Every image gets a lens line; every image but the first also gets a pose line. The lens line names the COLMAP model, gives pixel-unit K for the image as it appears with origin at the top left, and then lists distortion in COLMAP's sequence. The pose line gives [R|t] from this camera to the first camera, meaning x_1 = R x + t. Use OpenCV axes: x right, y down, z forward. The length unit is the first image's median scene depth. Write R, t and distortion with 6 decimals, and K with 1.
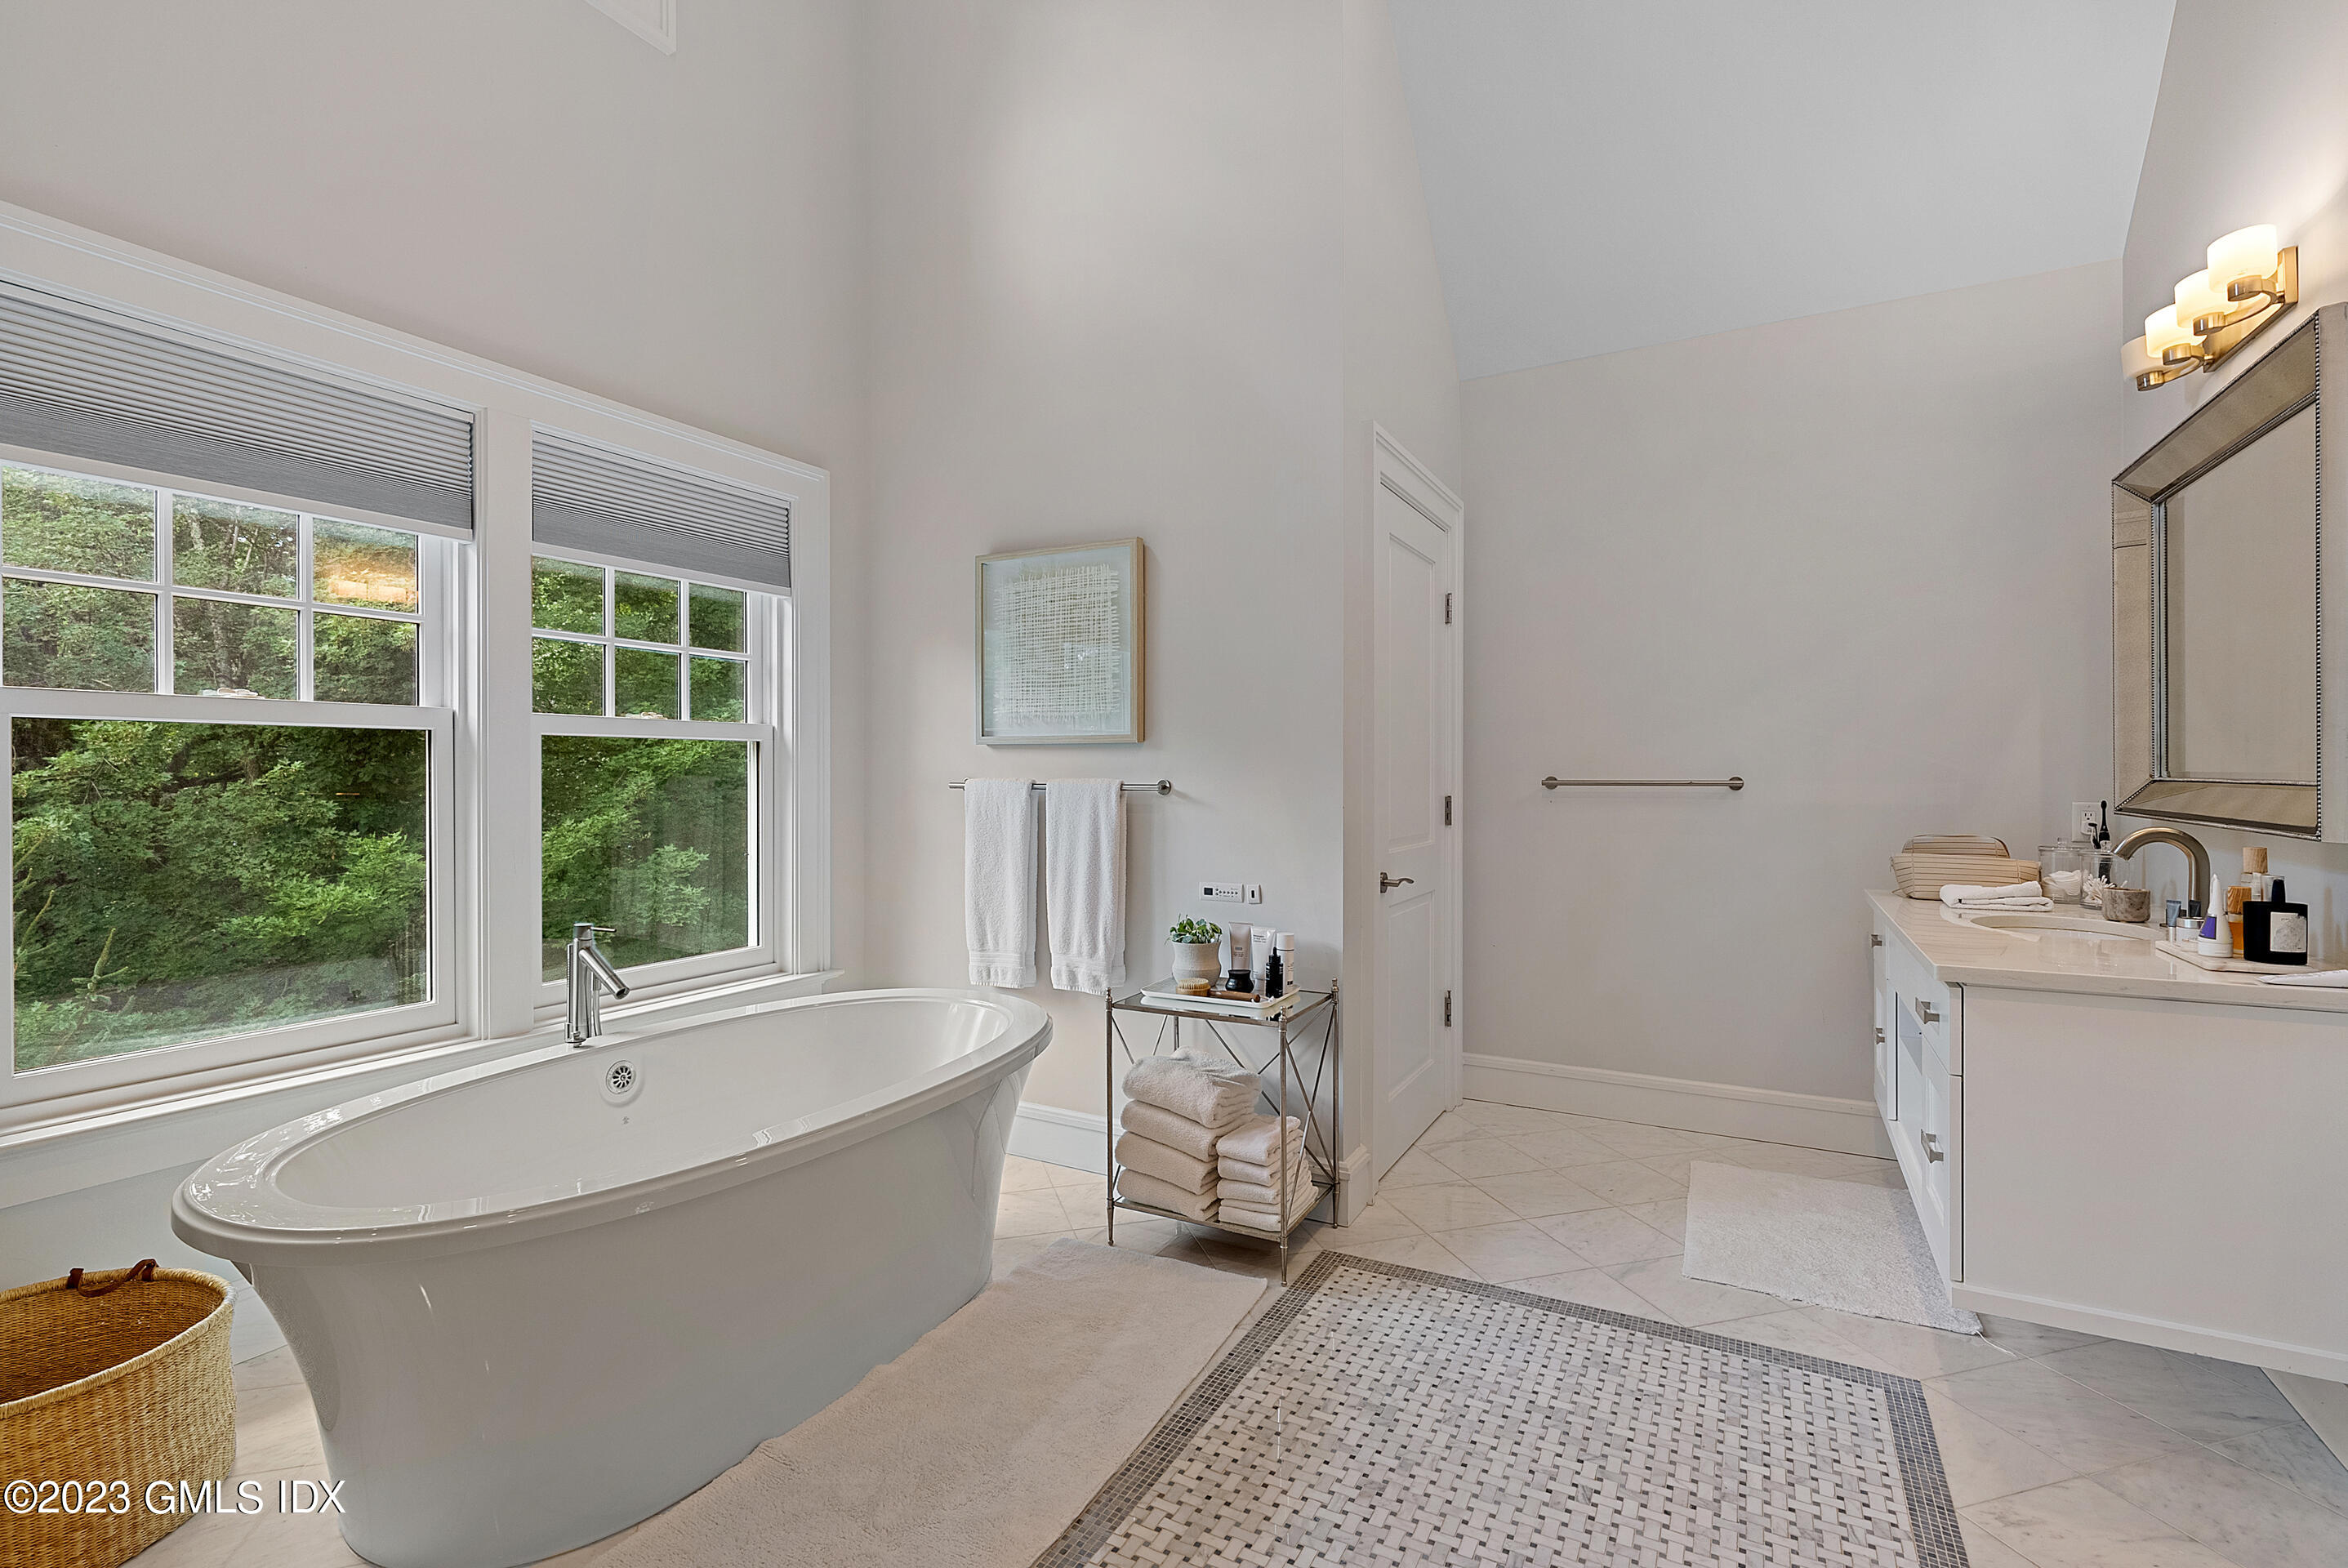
lens RADIAL K [[1076.1, 0, 1169.3], [0, 1076.1, 767.6], [0, 0, 1]] dist [-0.033720, 0.019764]
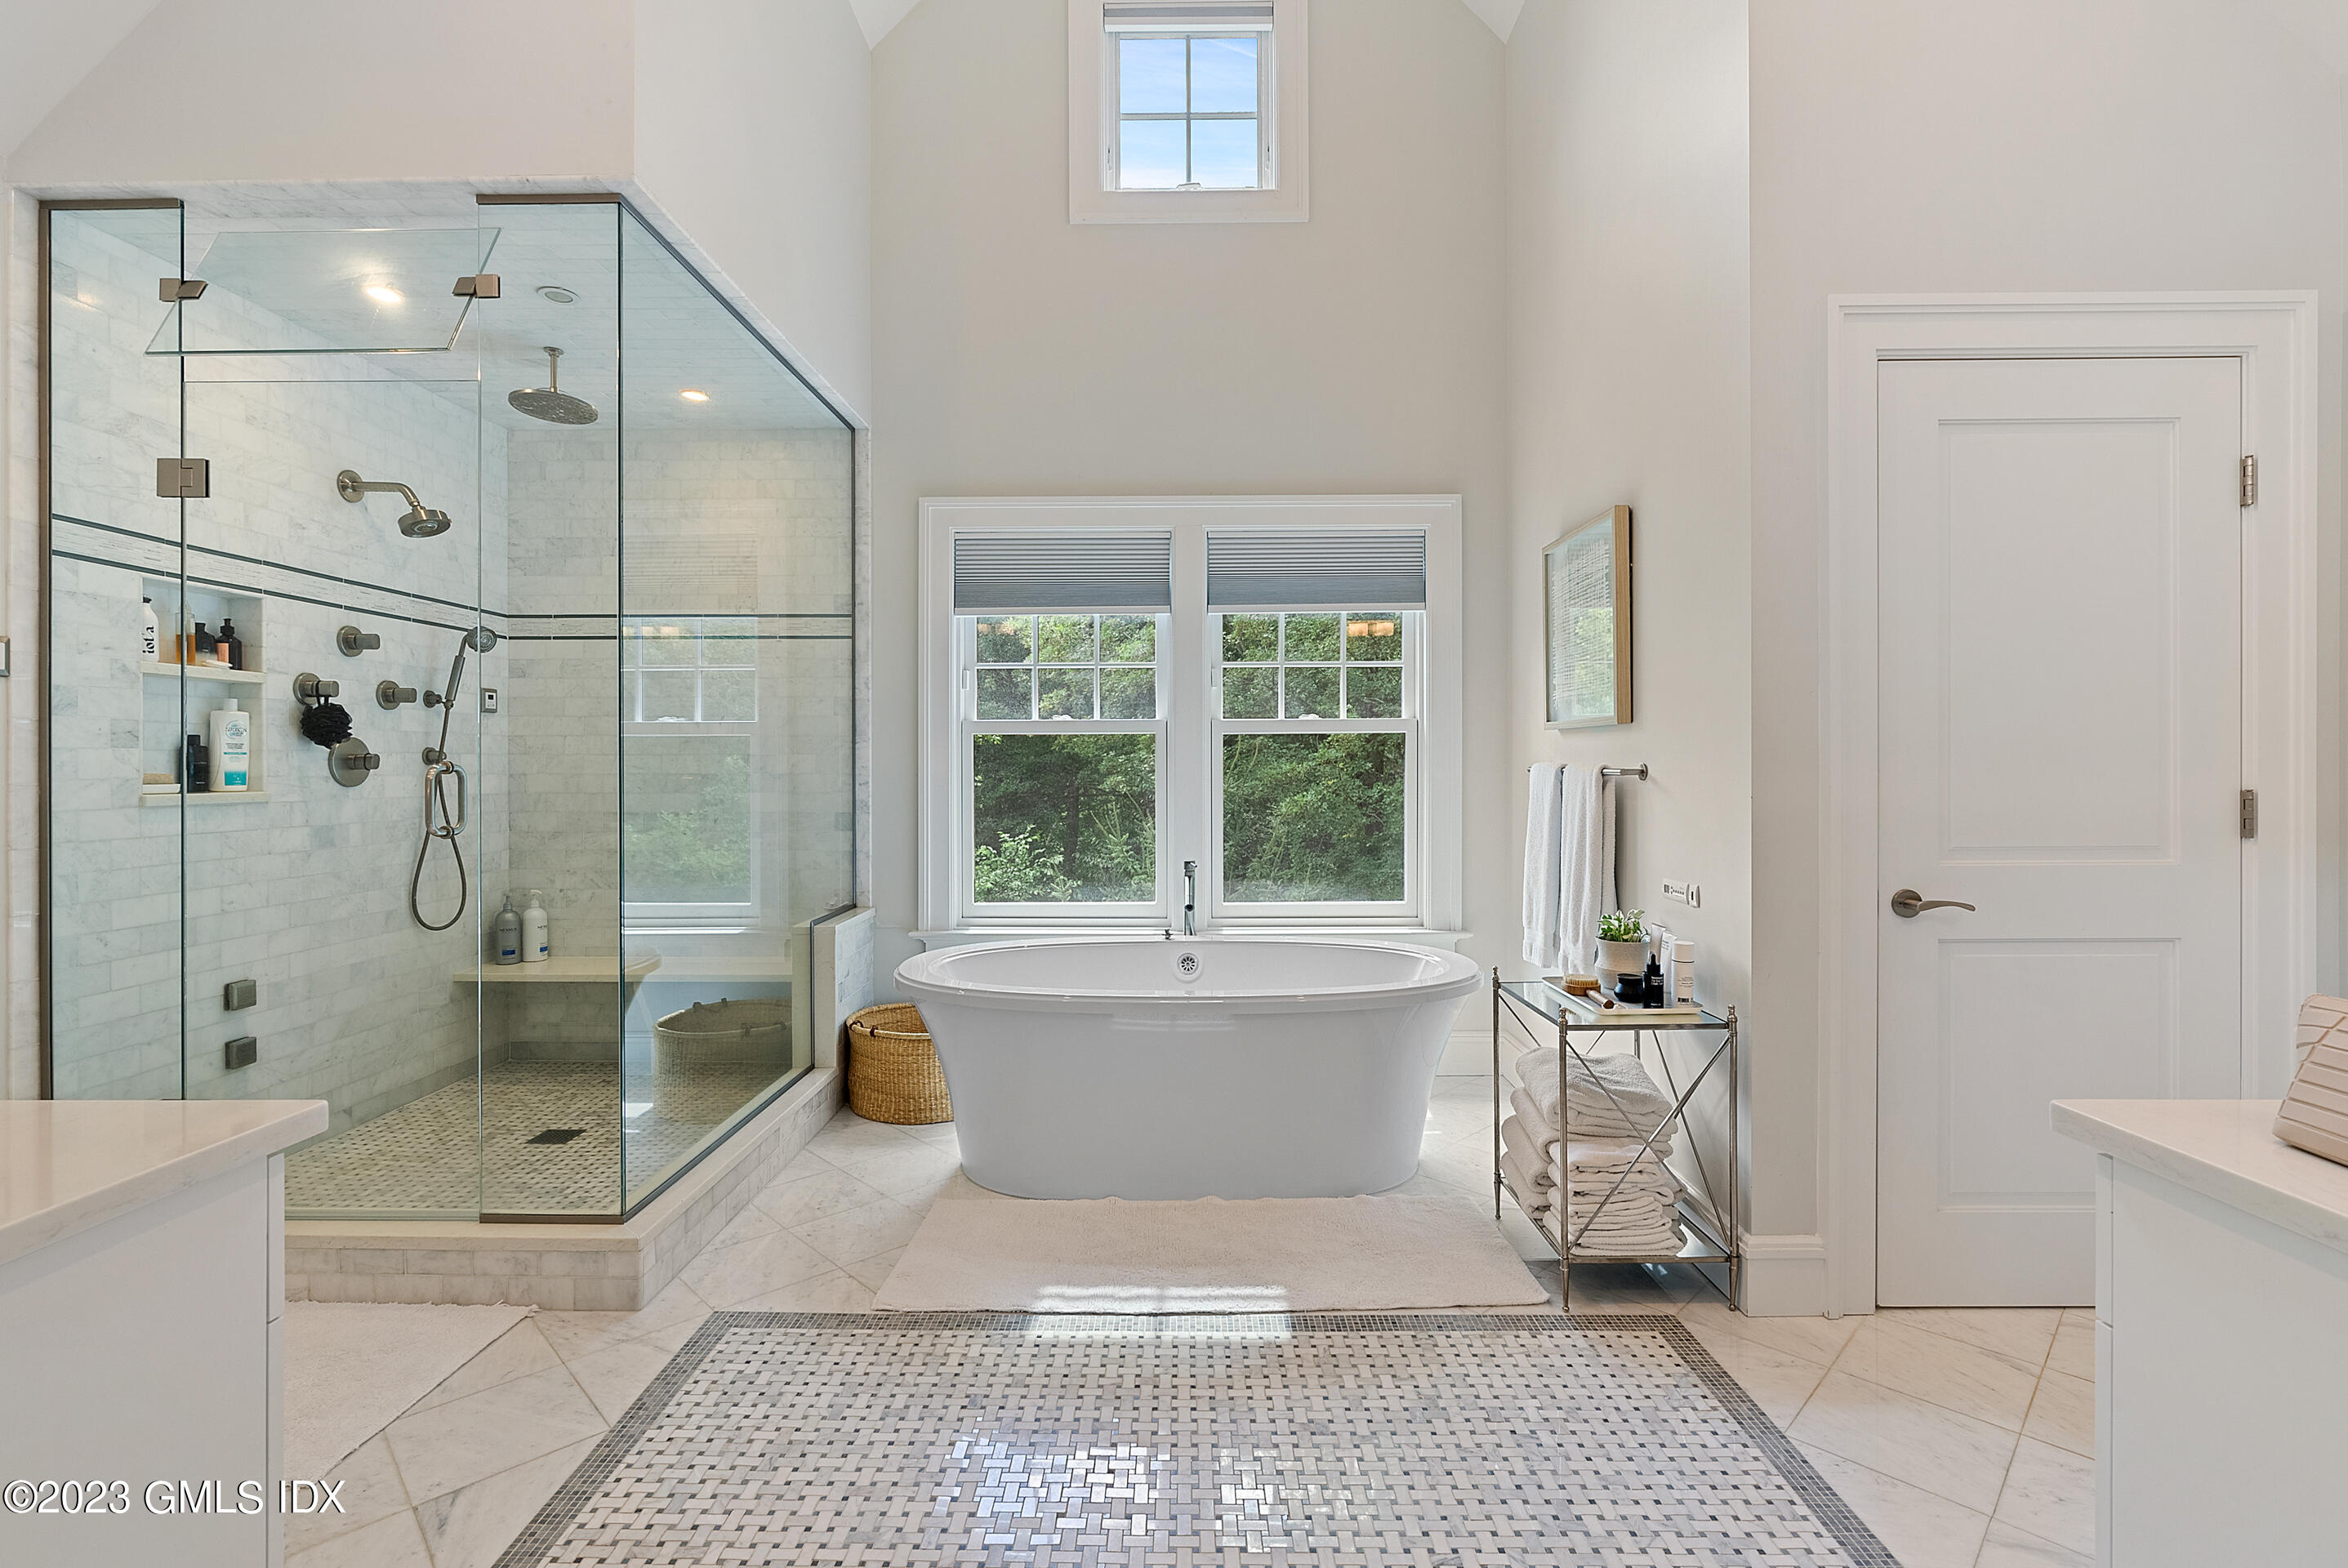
lens RADIAL K [[1089.7, 0, 1174.7], [0, 1089.7, 732.0], [0, 0, 1]] dist [-0.002613, -0.000121]
pose [[0.466005, -0.025679, -0.884409, 0.699346], [0.007678, 0.999658, -0.024979, 0.004521], [0.884749, 0.004850, 0.466043, 0.229155]]
